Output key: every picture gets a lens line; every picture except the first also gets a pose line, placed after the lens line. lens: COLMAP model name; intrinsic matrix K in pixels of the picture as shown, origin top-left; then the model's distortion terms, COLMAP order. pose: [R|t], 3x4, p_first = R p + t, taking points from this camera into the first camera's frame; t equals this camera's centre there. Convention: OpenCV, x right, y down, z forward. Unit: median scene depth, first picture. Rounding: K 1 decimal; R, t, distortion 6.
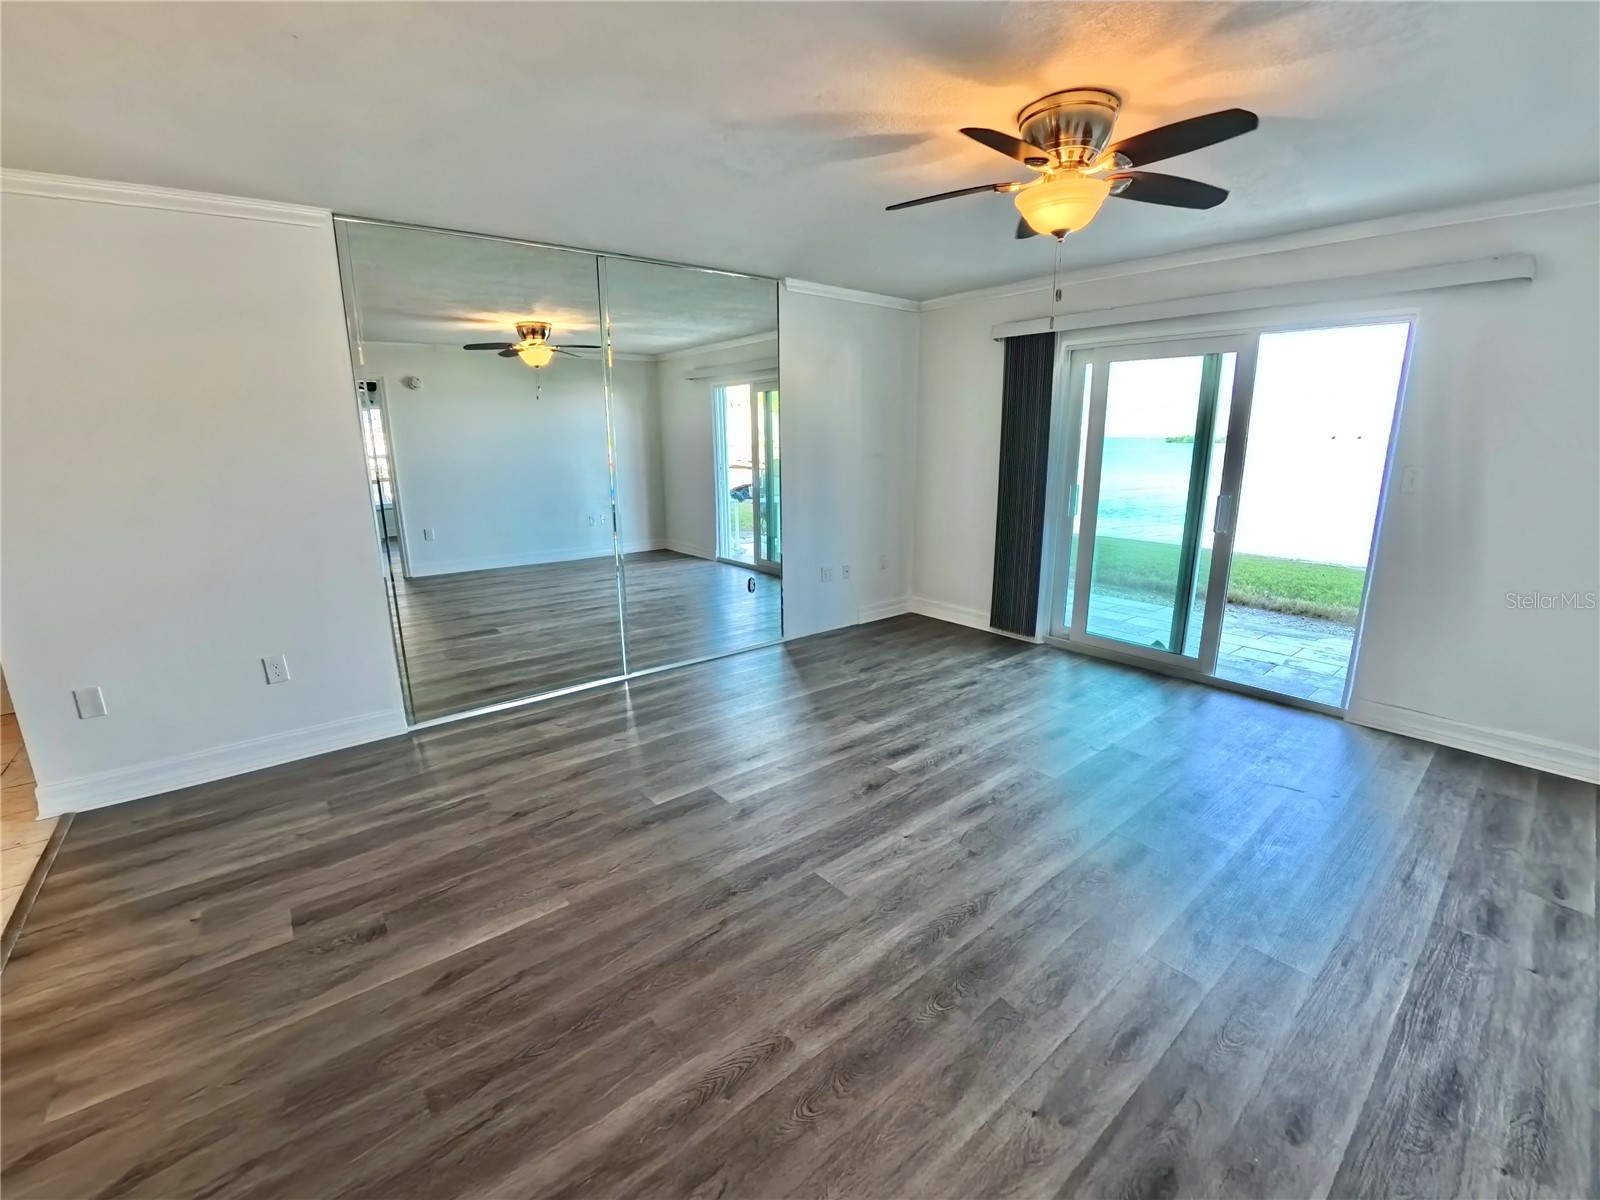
lens RADIAL K [[674.5, 0, 801.2], [0, 674.5, 600.1], [0, 0, 1]] dist [-0.055907, 0.007240]
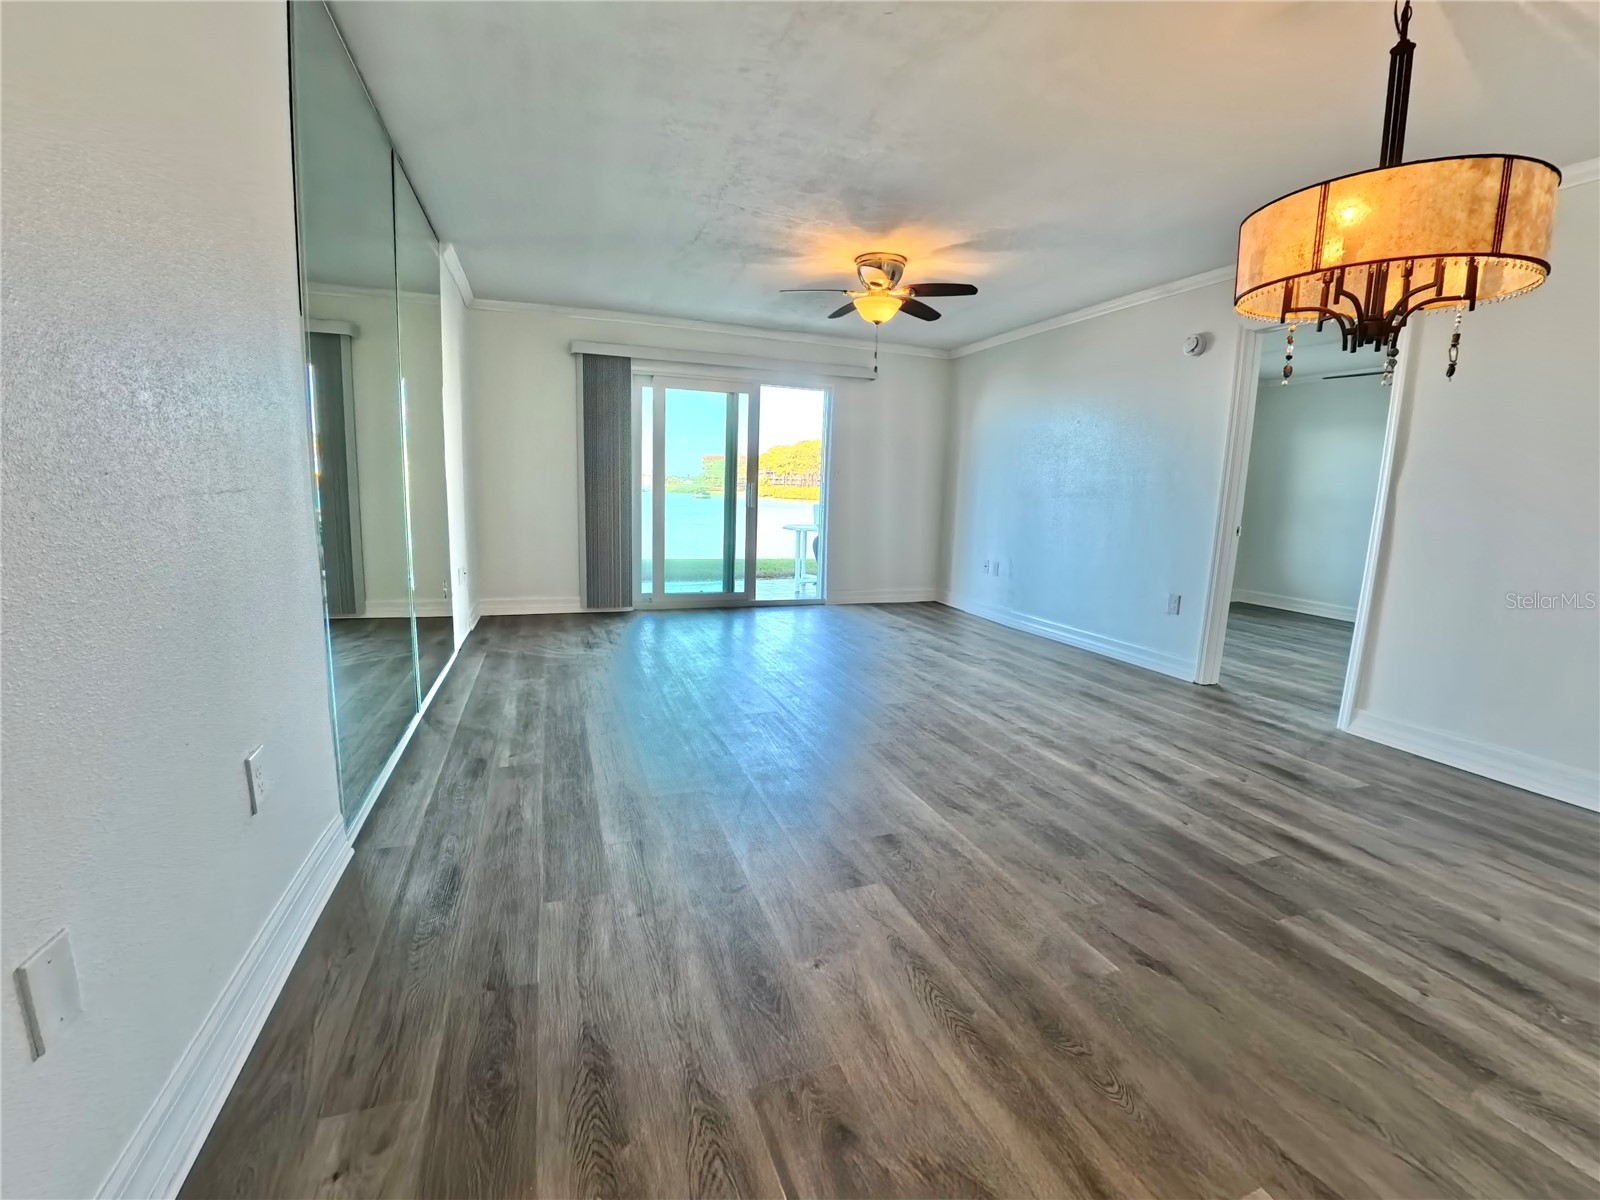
lens RADIAL K [[674.5, 0, 801.2], [0, 674.5, 600.1], [0, 0, 1]] dist [-0.055907, 0.007240]
pose [[0.332000, -0.135765, 0.933458, -1.130744], [0.188825, 0.979124, 0.075248, 0.021546], [-0.924187, 0.151278, 0.350705, 0.480386]]
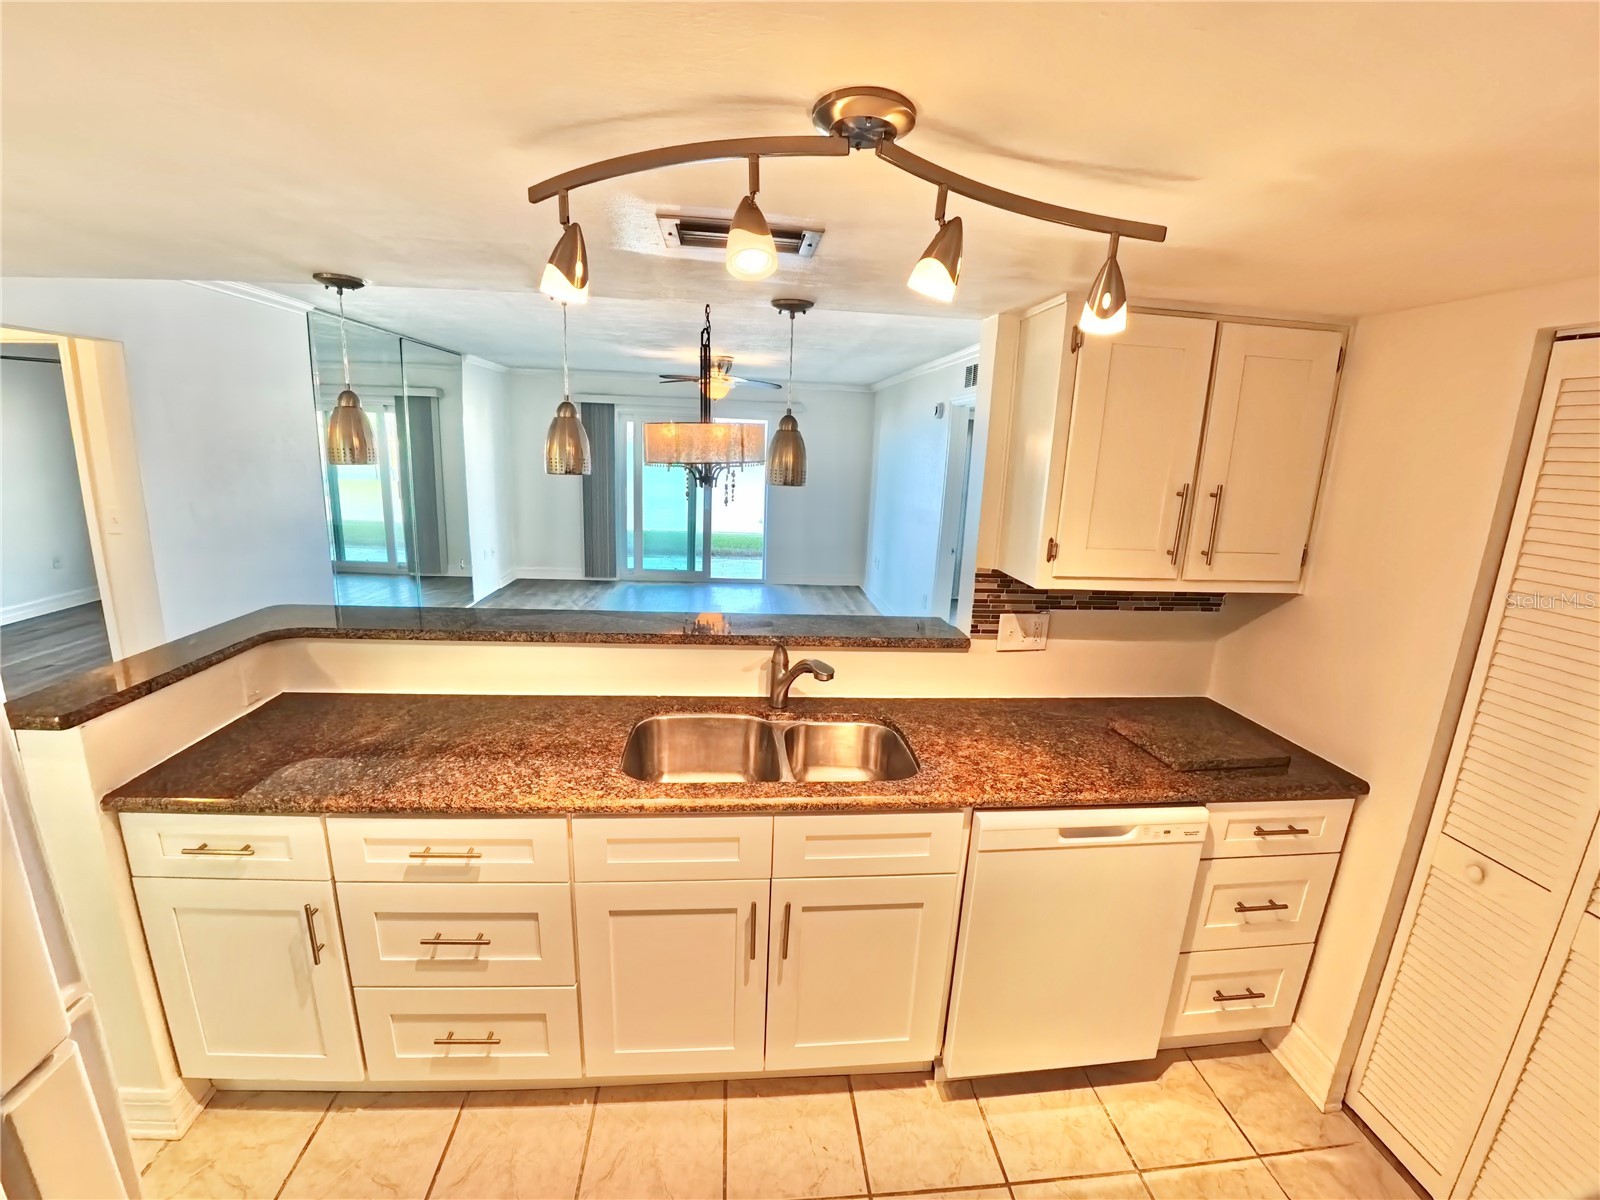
lens RADIAL K [[674.5, 0, 801.2], [0, 674.5, 600.1], [0, 0, 1]] dist [-0.055907, 0.007240]
pose [[0.554234, -0.154899, 0.817821, -1.343622], [0.149724, 0.985058, 0.085107, 0.066126], [-0.818784, 0.075278, 0.569145, -0.605708]]
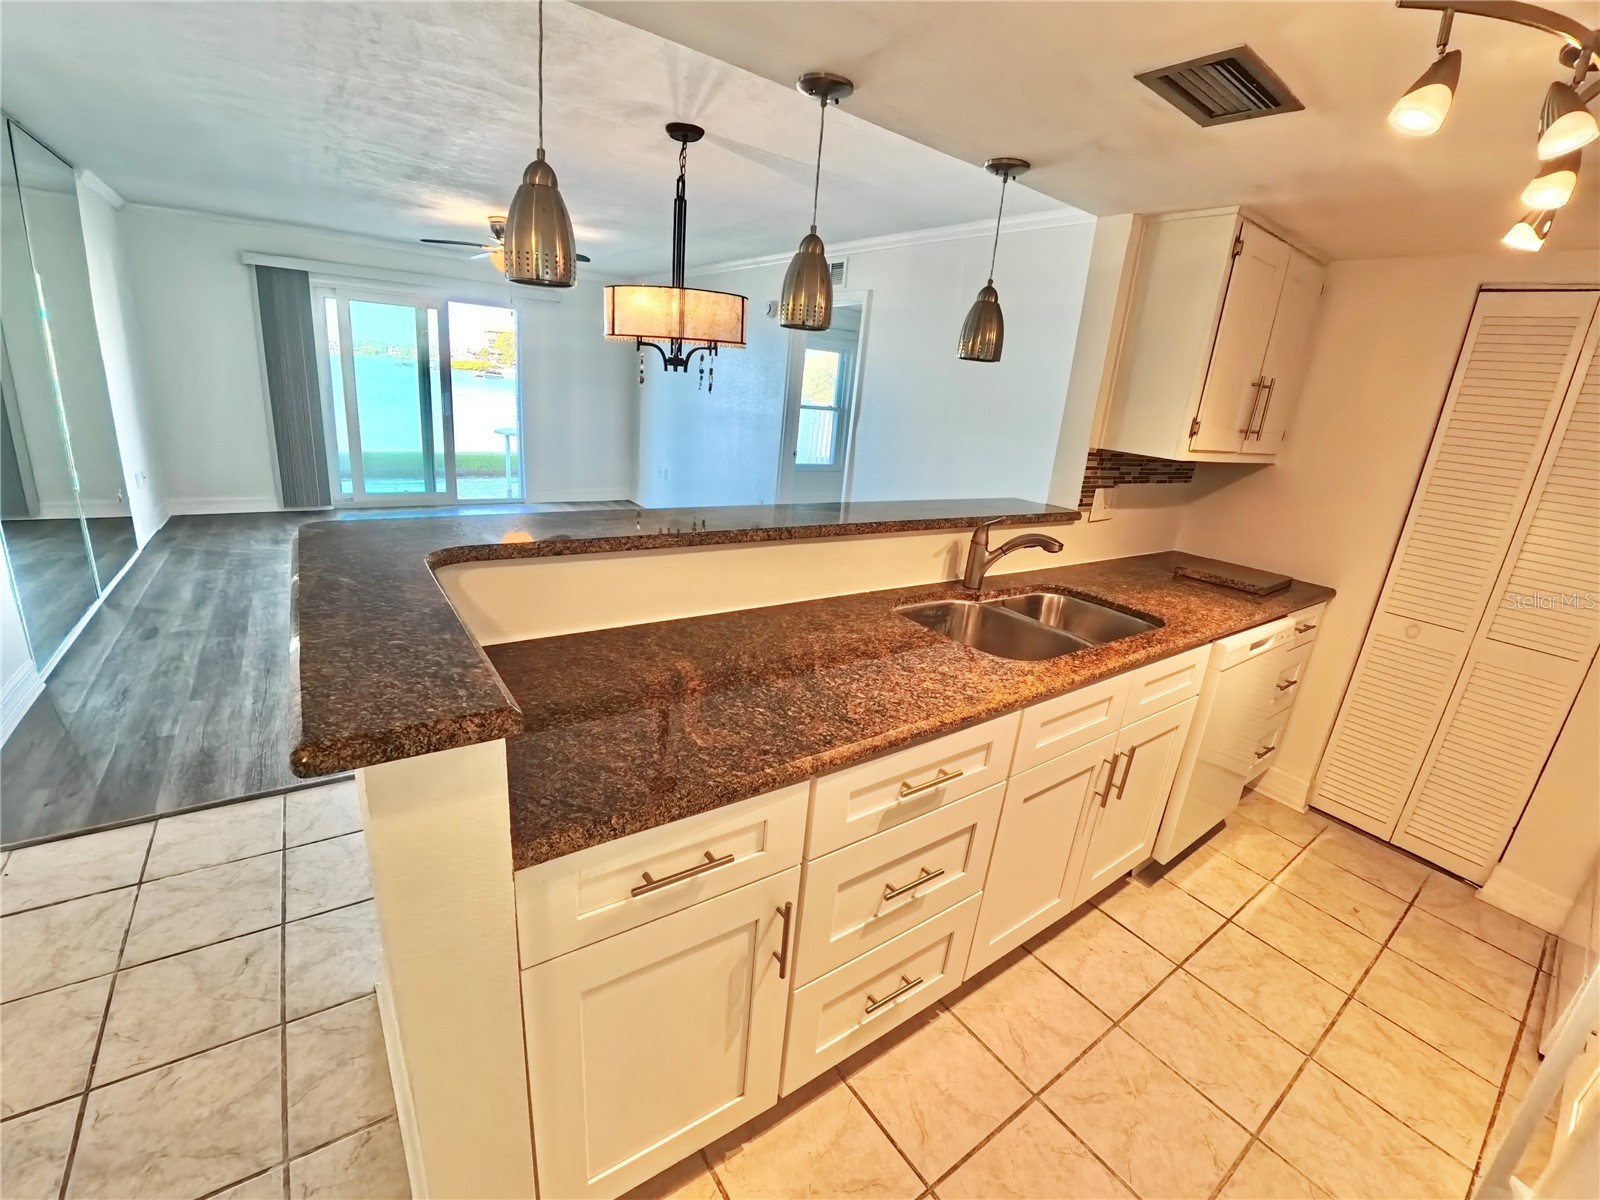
lens RADIAL K [[674.5, 0, 801.2], [0, 674.5, 600.1], [0, 0, 1]] dist [-0.055907, 0.007240]
pose [[0.060137, -0.289026, 0.955431, -1.490469], [0.147996, 0.949166, 0.277815, 0.020293], [-0.987158, 0.124693, 0.099855, -0.051570]]
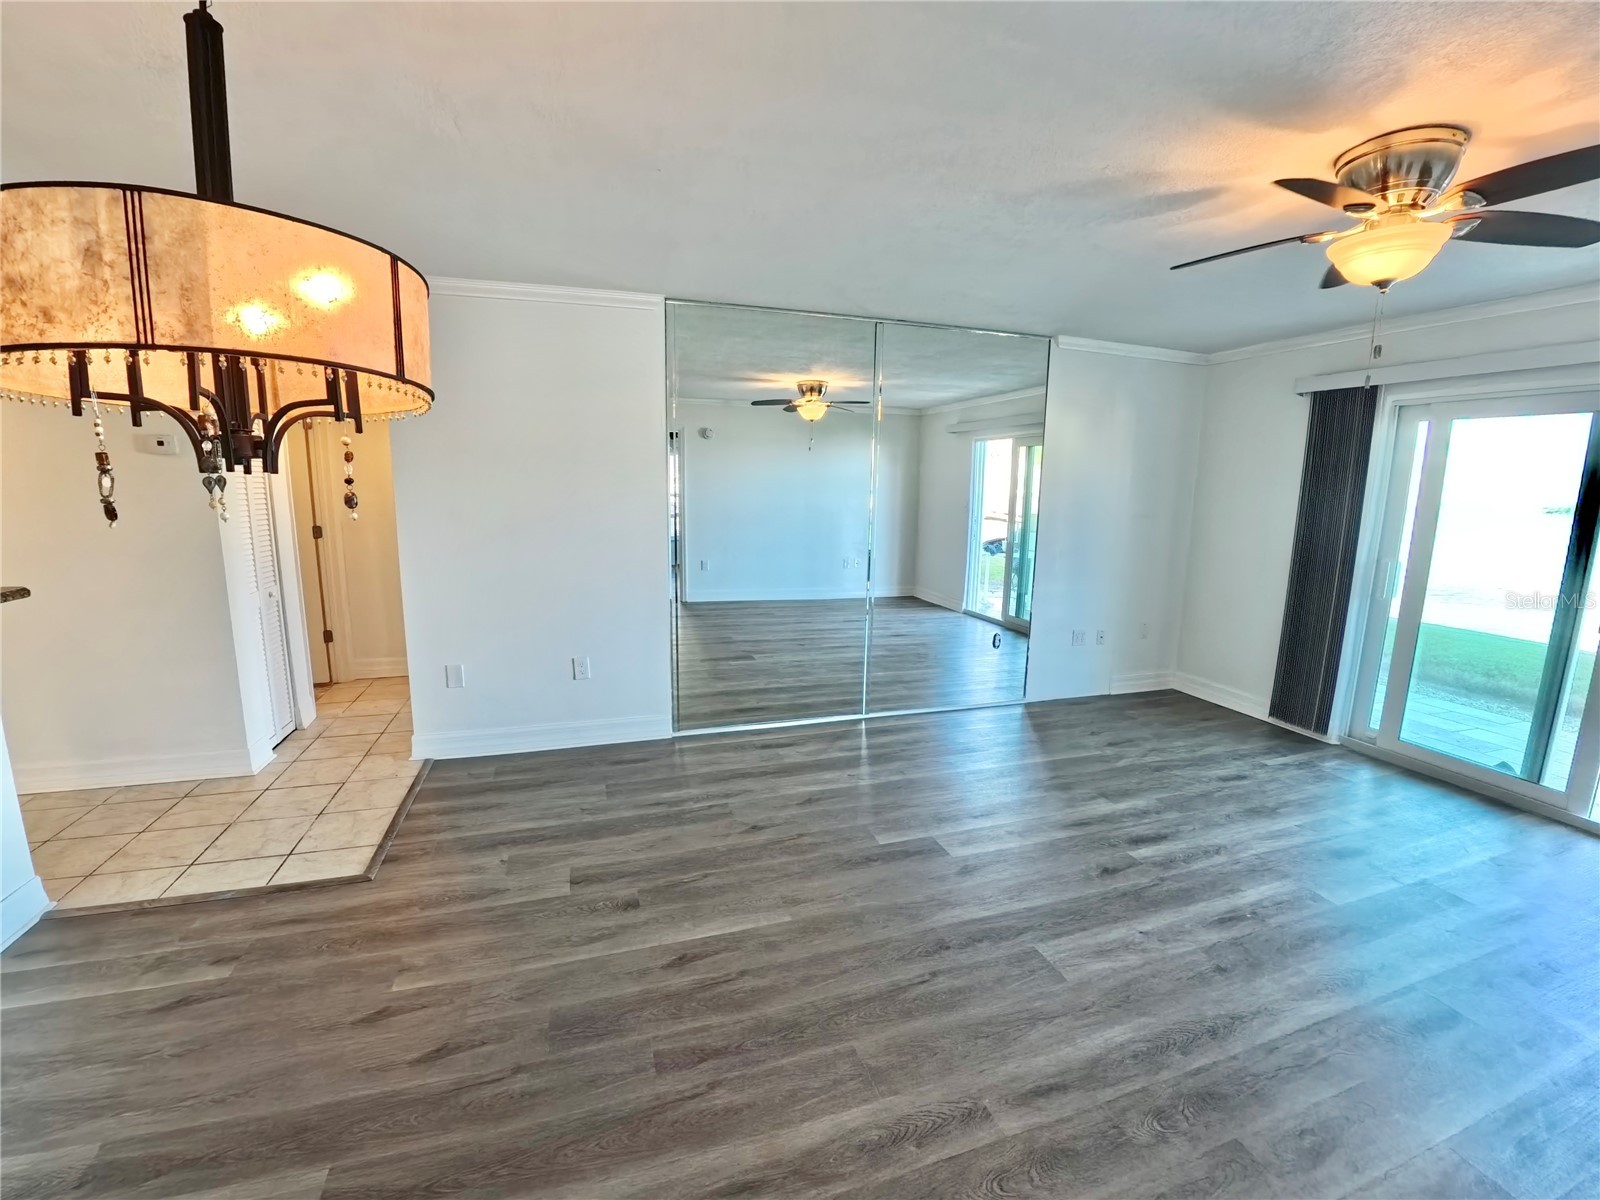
lens RADIAL K [[674.5, 0, 801.2], [0, 674.5, 600.1], [0, 0, 1]] dist [-0.055907, 0.007240]
pose [[0.932328, 0.085363, -0.351393, -0.000616], [-0.109846, 0.992675, -0.050300, -0.001173], [0.344525, 0.085495, 0.934876, -0.033106]]
